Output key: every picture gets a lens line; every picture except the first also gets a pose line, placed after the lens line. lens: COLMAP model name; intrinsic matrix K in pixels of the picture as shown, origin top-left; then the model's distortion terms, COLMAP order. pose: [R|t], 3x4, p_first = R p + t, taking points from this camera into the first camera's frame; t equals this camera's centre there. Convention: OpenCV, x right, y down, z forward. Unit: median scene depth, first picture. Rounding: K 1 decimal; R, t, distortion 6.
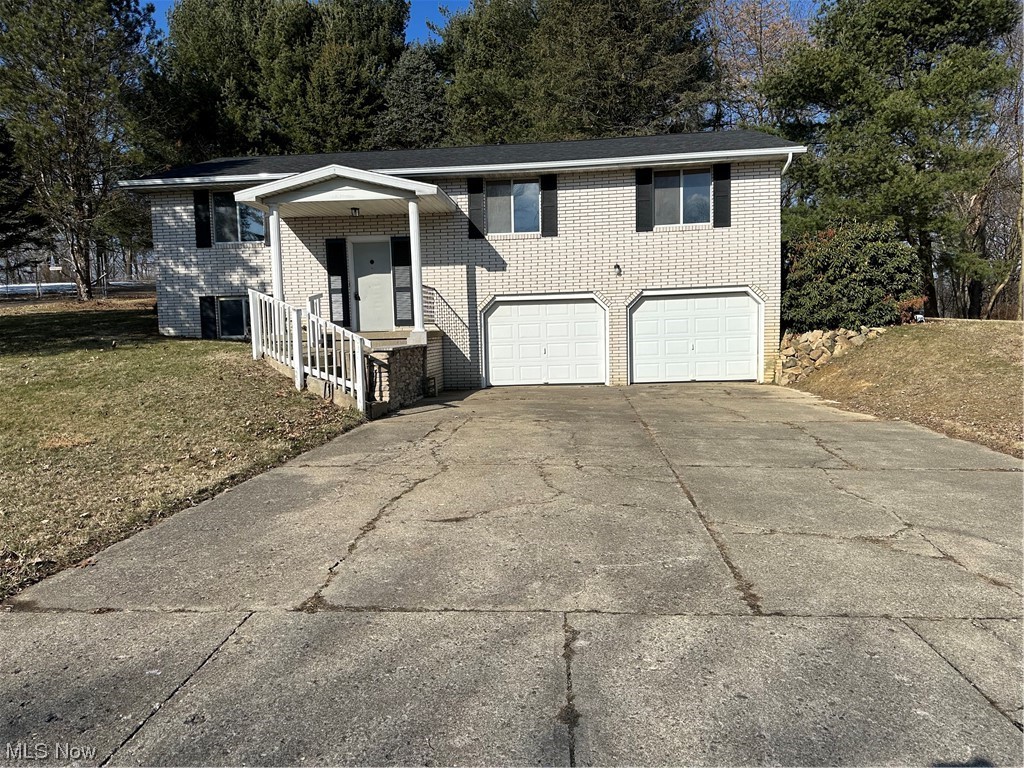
lens RADIAL K [[741.2, 0, 515.4], [0, 741.2, 406.7], [0, 0, 1]] dist [0.113092, -0.155212]
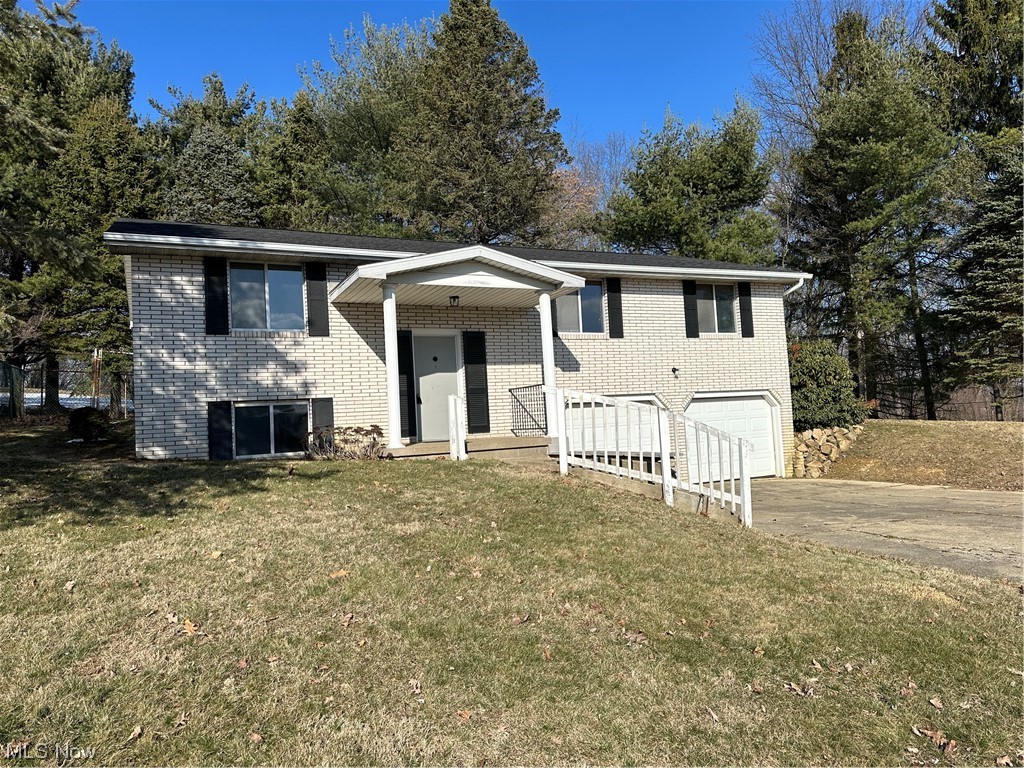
lens RADIAL K [[711.8, 0, 512.1], [0, 711.8, 380.5], [0, 0, 1]] dist [0.098563, -0.108866]
pose [[0.849421, 0.012511, 0.527568, -0.557994], [0.078361, 0.985645, -0.149541, -0.043847], [-0.521866, 0.168365, 0.836247, 0.295377]]
